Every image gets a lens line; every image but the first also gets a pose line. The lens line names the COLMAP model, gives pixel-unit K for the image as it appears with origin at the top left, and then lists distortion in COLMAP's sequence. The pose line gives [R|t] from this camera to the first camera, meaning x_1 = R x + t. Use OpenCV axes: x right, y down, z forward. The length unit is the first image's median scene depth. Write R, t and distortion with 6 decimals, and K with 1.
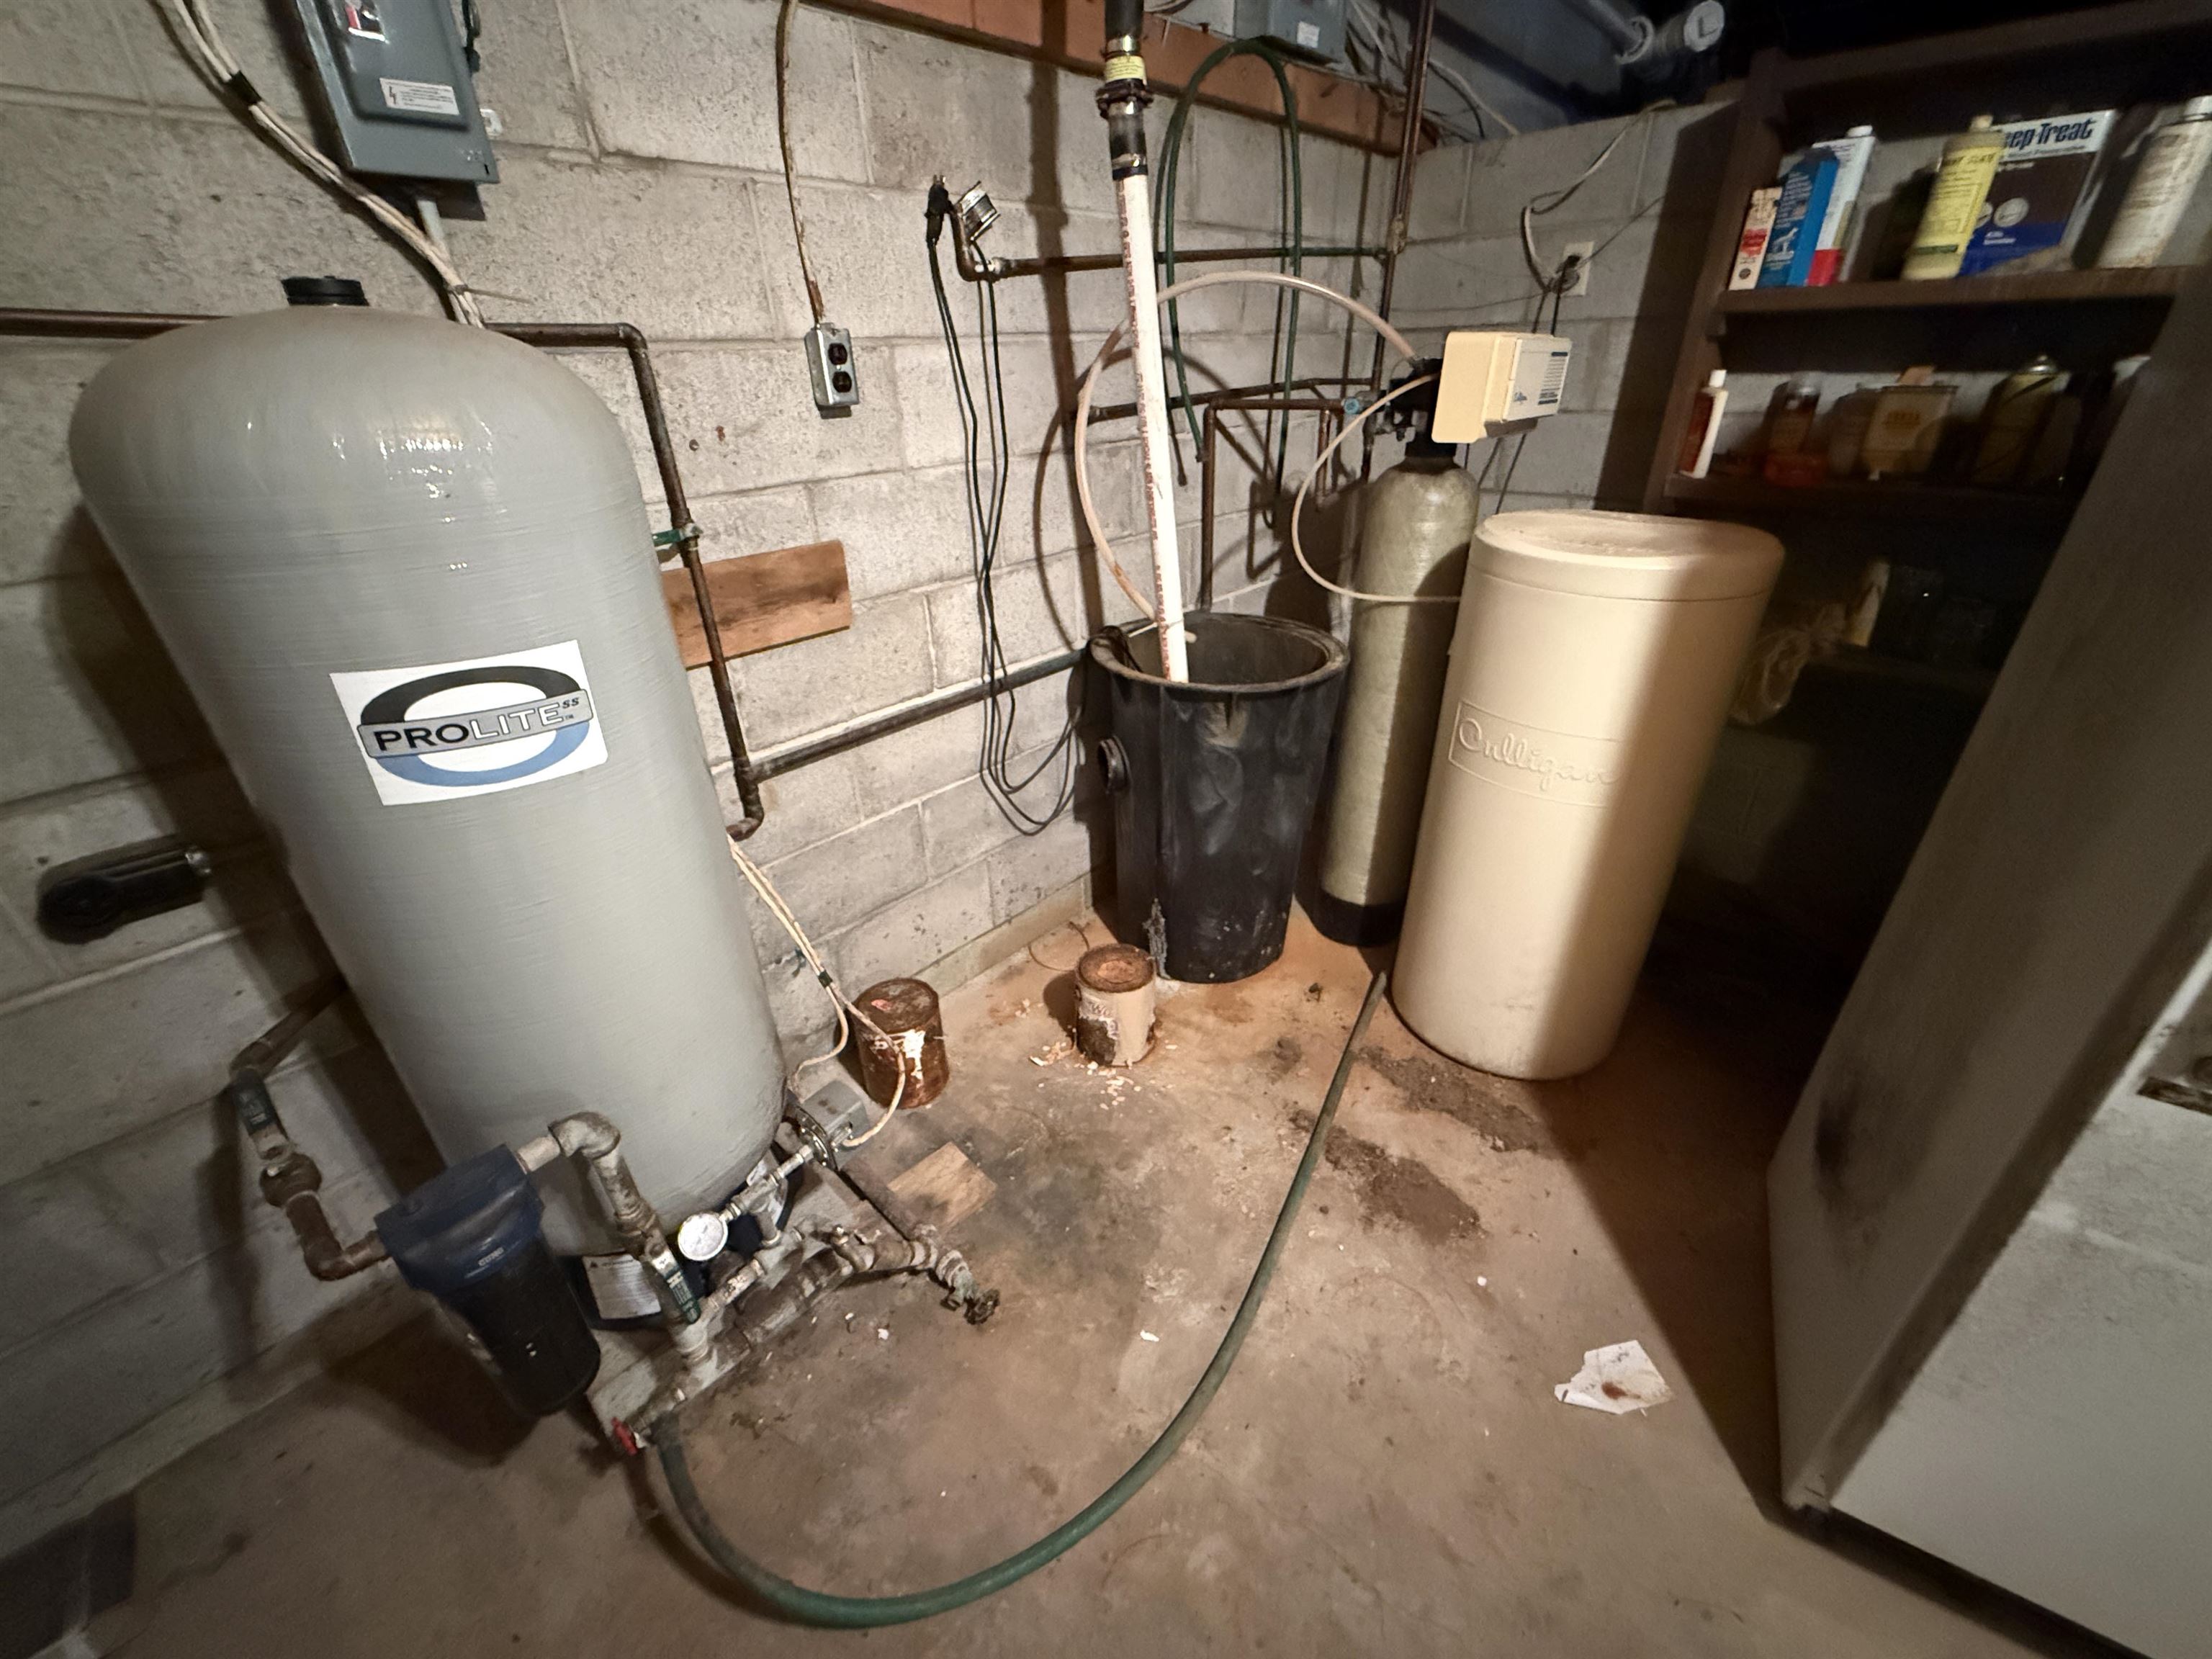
lens RADIAL K [[879.6, 0, 1109.3], [0, 879.6, 830.8], [0, 0, 1]] dist [-0.000994, -0.000027]
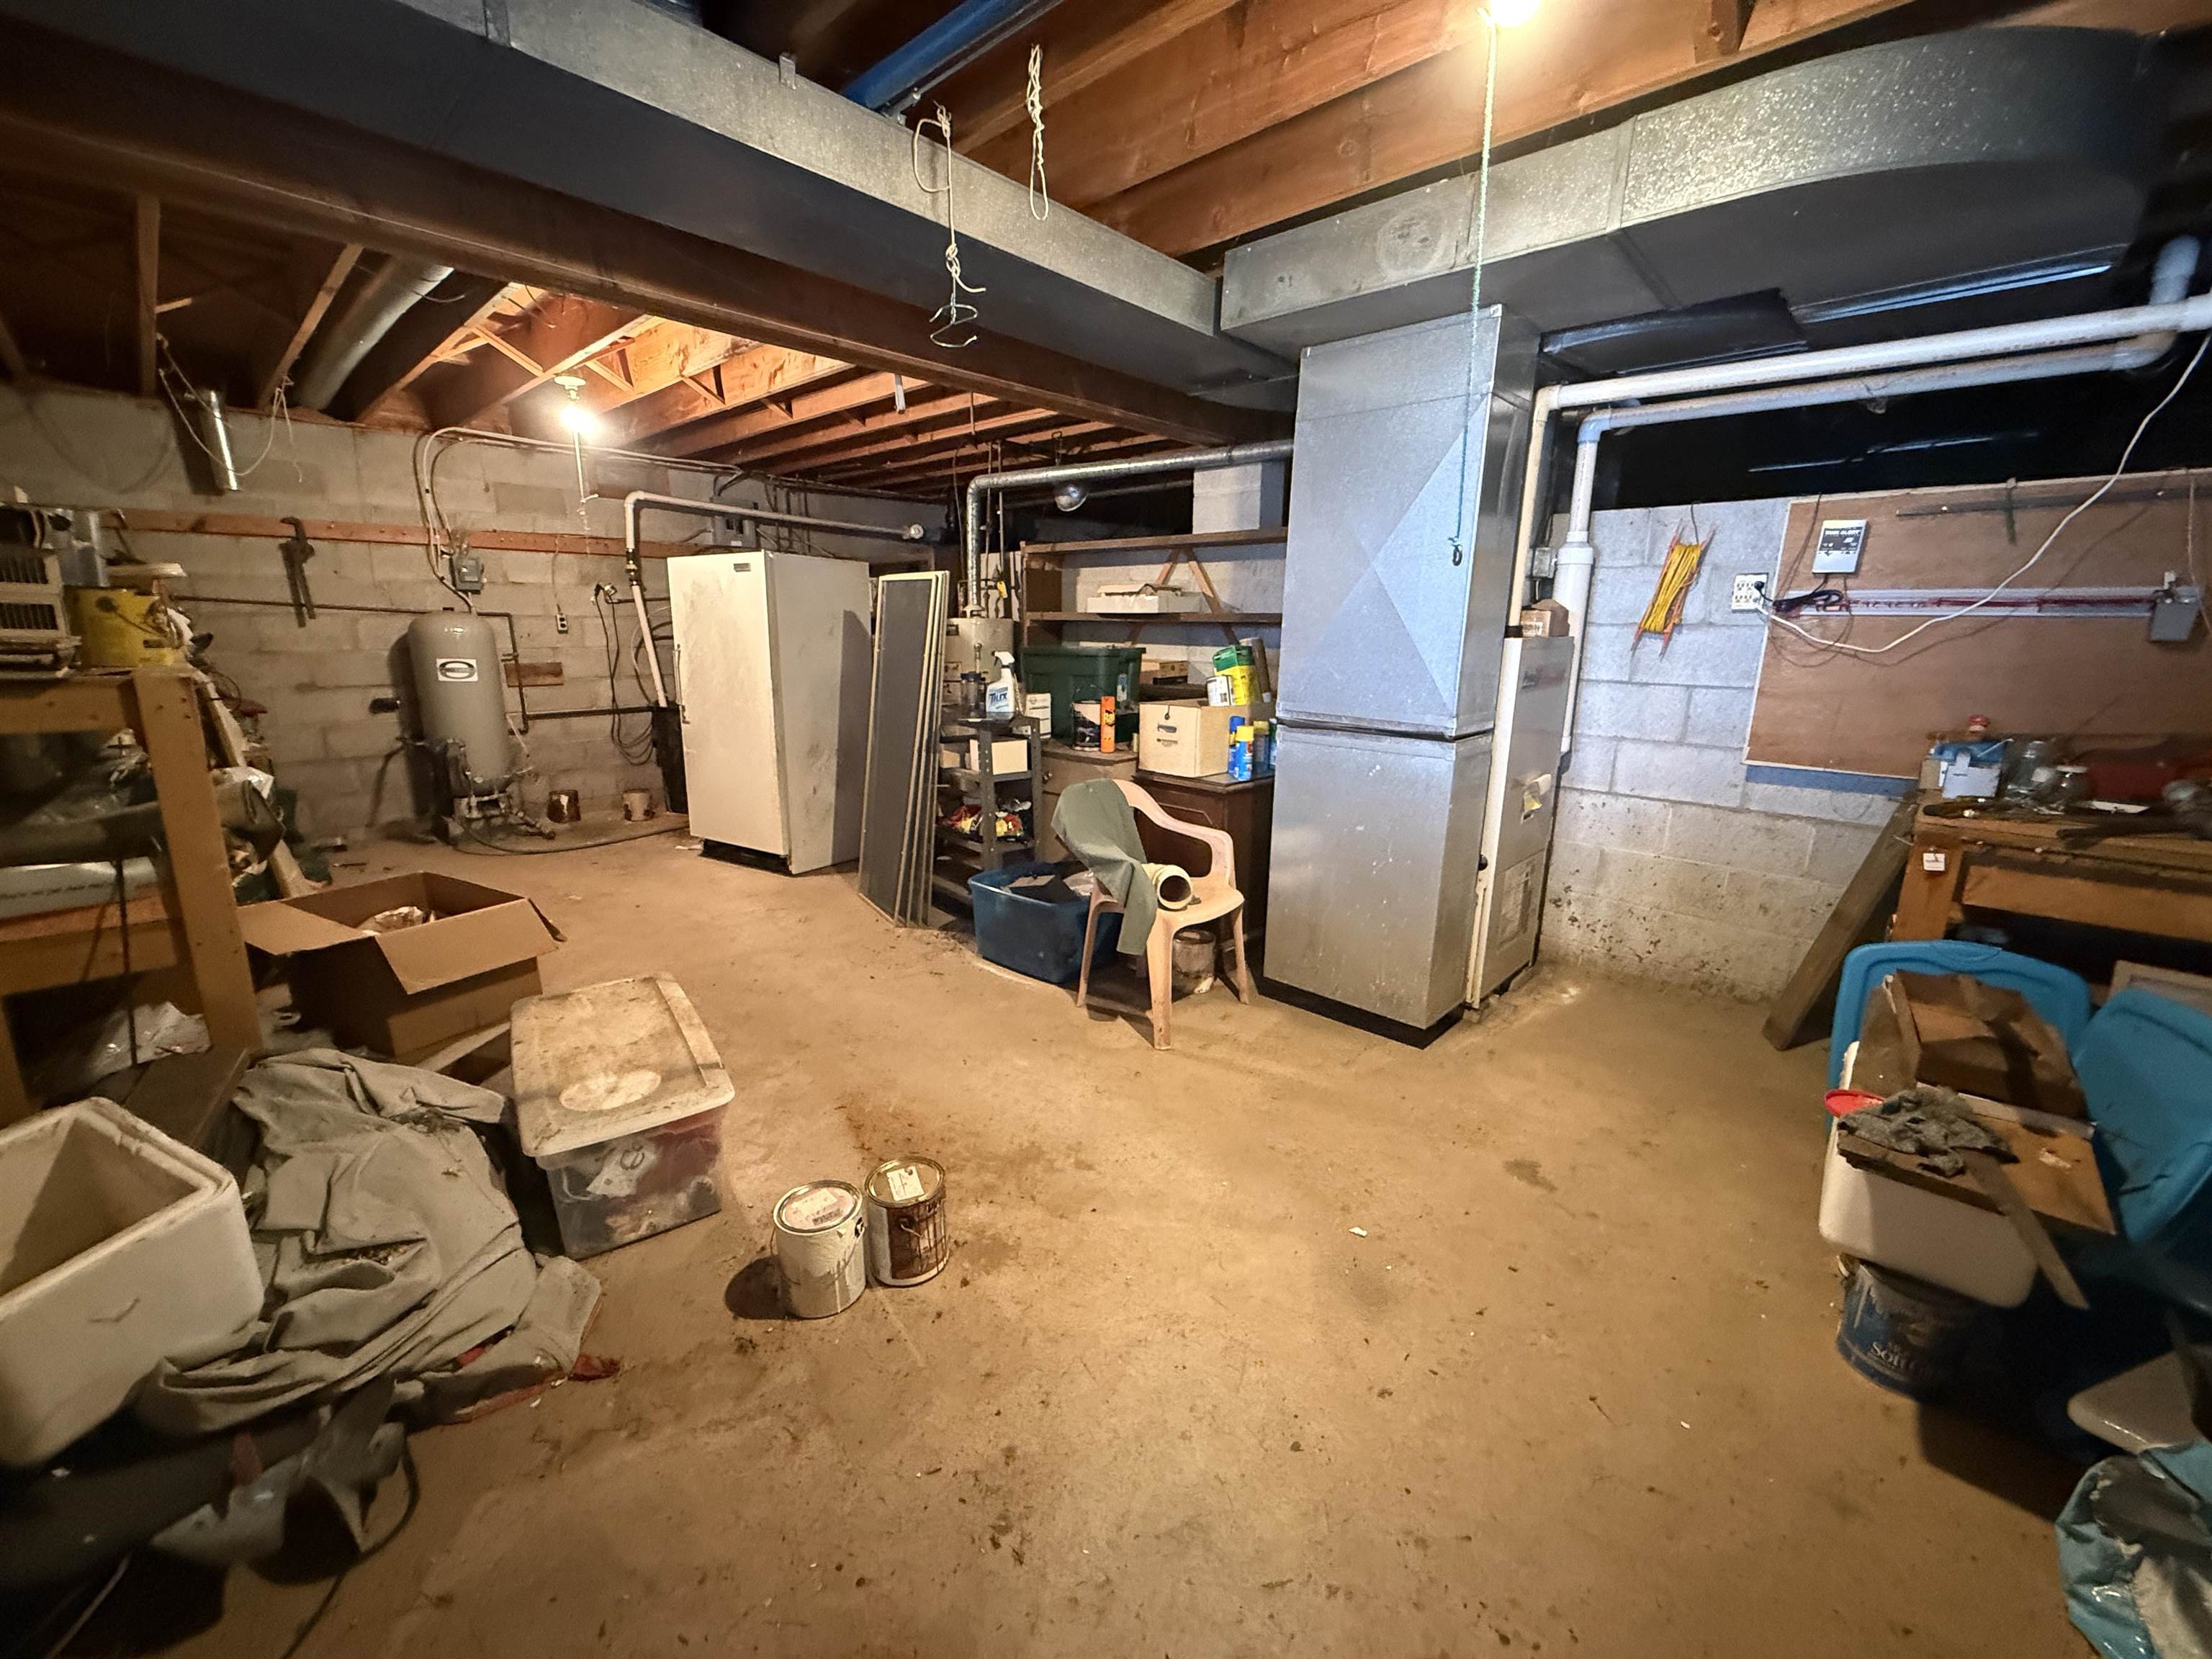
lens RADIAL K [[879.6, 0, 1100.6], [0, 879.6, 825.4], [0, 0, 1]] dist [-0.000994, -0.000027]
pose [[0.999572, 0.024881, -0.015410, 2.434531], [-0.028179, 0.960397, -0.277205, 1.553037], [0.007902, 0.277520, 0.960687, -2.850704]]
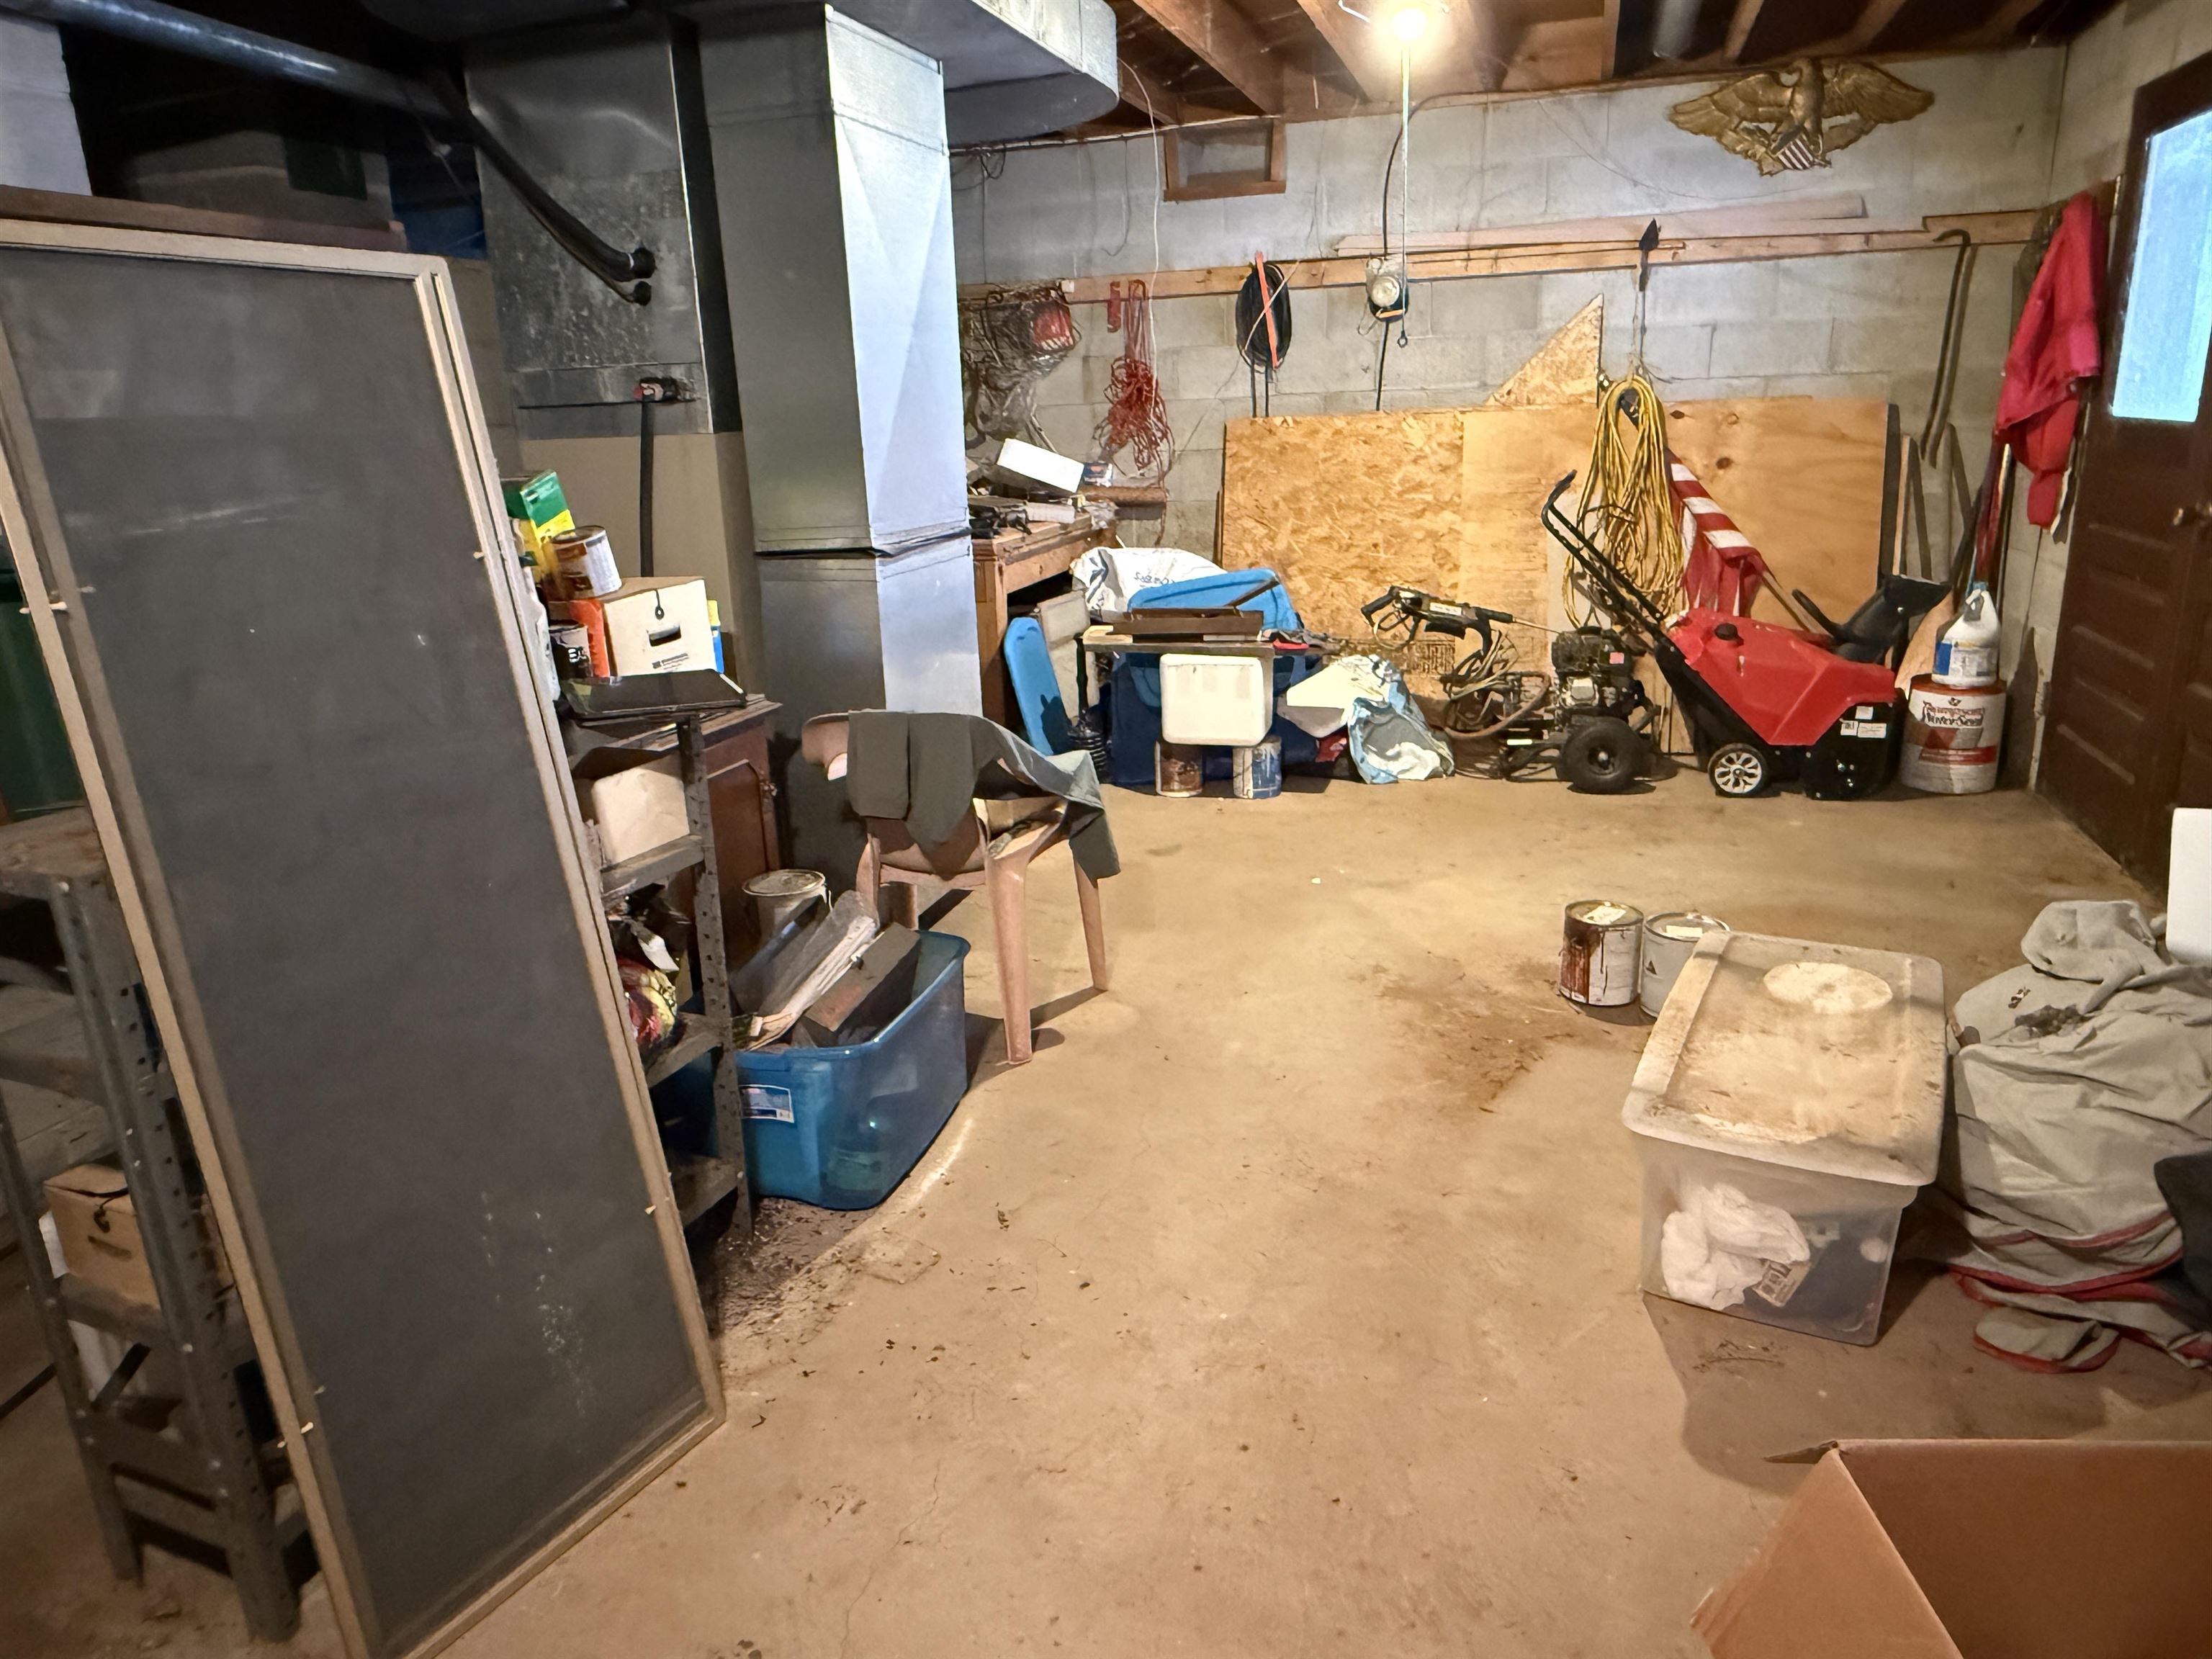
lens RADIAL K [[1453.2, 0, 1102.3], [0, 1453.2, 828.5], [0, 0, 1]] dist [-0.001495, -0.001132]
pose [[-0.413107, -0.229757, 0.881223, -3.295556], [0.489200, 0.760196, 0.427534, -2.287635], [-0.768131, 0.607712, -0.201645, 4.157288]]
